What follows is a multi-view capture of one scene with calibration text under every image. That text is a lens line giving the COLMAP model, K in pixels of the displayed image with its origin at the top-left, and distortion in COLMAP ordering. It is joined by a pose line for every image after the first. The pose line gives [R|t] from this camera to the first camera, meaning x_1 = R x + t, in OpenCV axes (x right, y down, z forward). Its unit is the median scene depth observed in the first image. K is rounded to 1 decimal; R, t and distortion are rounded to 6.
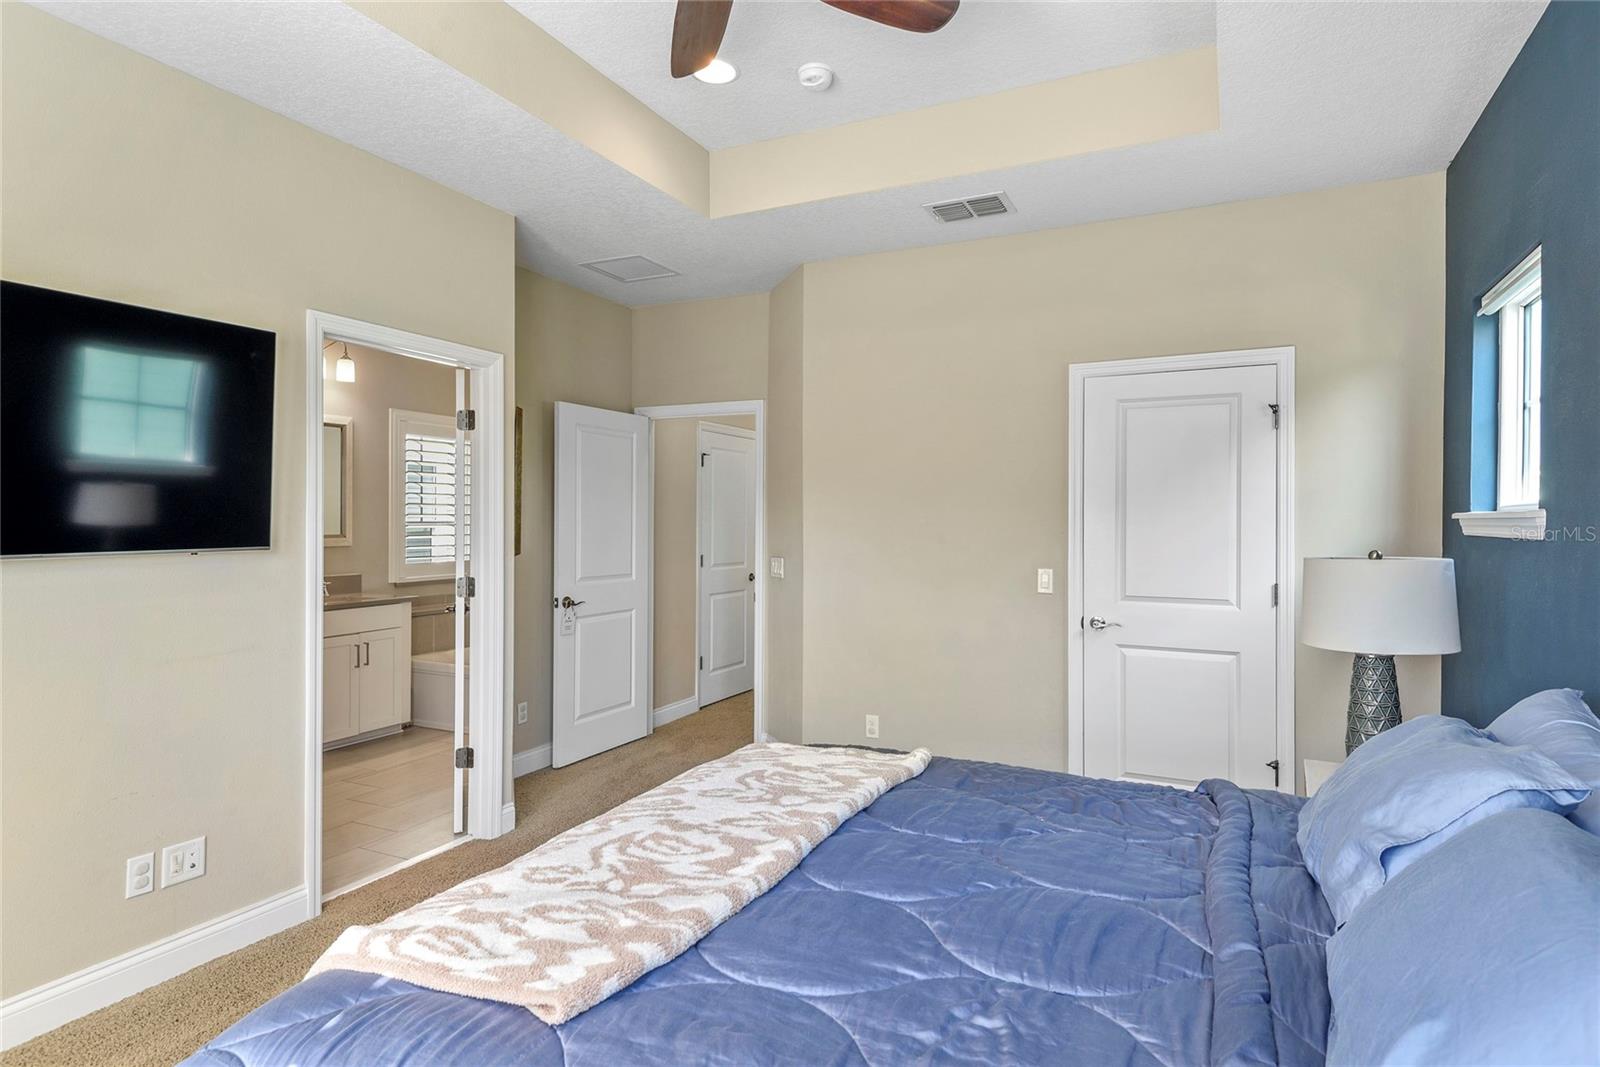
lens RADIAL K [[838.1, 0, 799.2], [0, 838.1, 531.5], [0, 0, 1]] dist [0.008144, -0.000049]
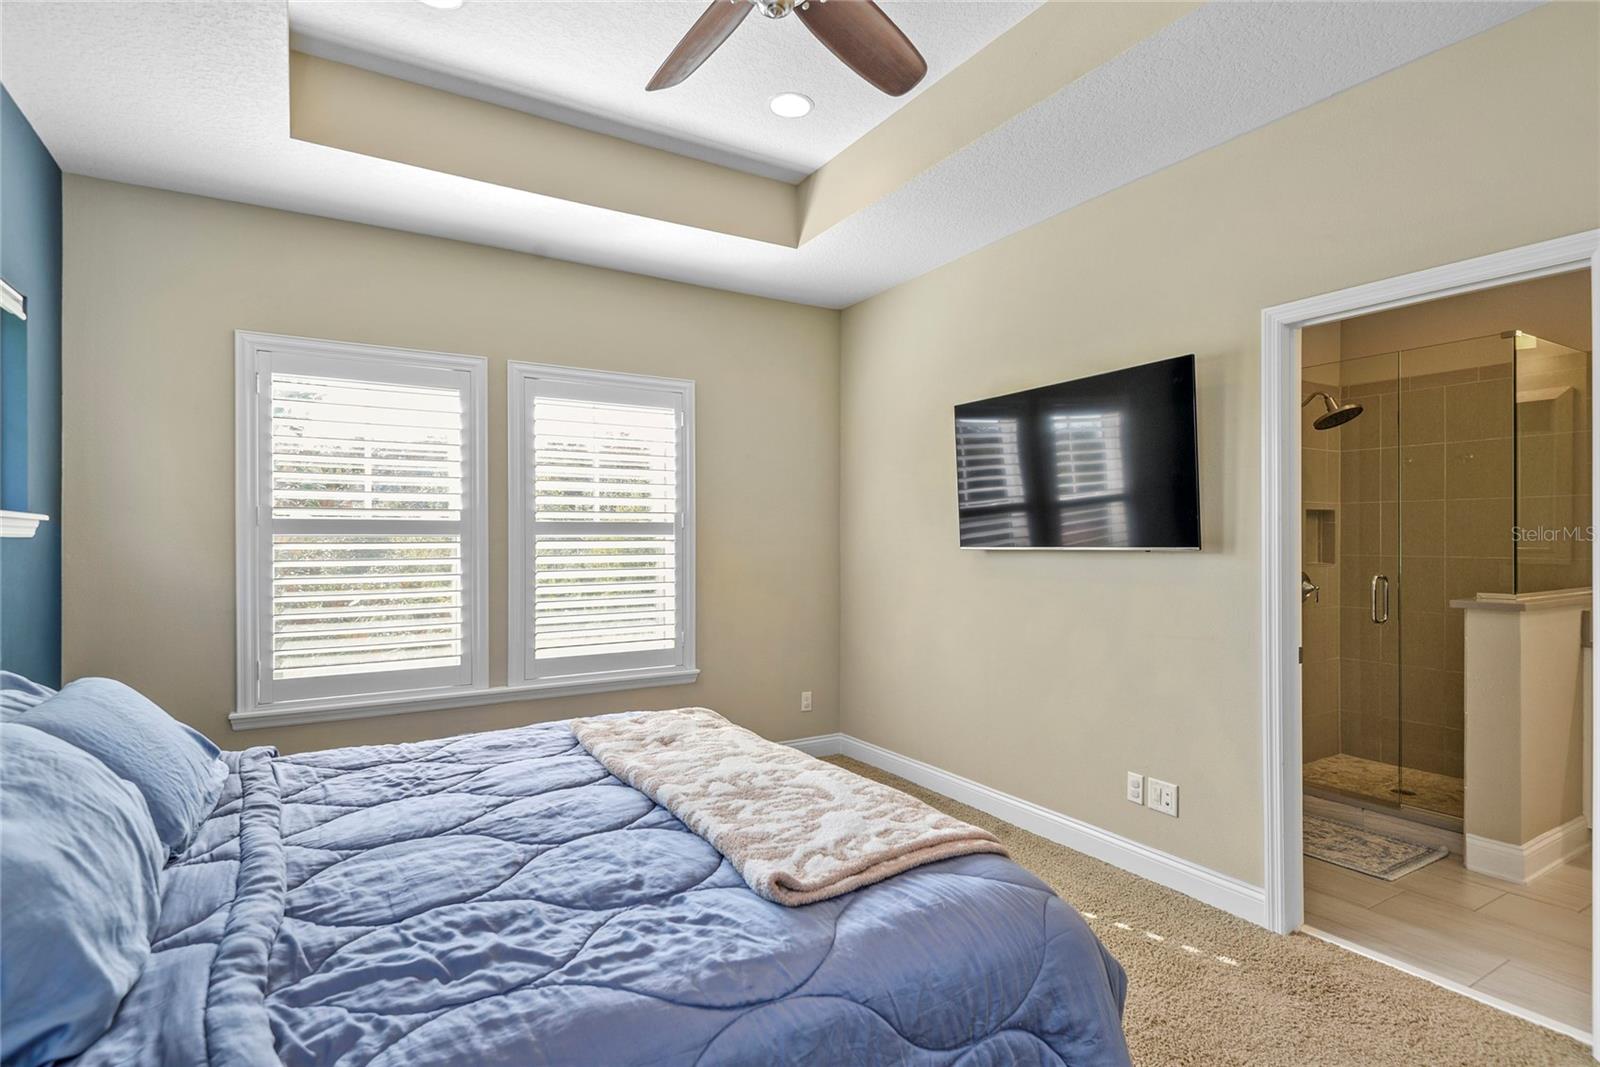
lens RADIAL K [[822.5, 0, 801.9], [0, 822.5, 535.2], [0, 0, 1]] dist [0.004180, 0.000827]
pose [[-0.542408, -0.002122, -0.840113, 0.617844], [-0.000474, 0.999997, -0.002219, 0.006421], [0.840115, -0.000805, -0.542407, 1.271183]]
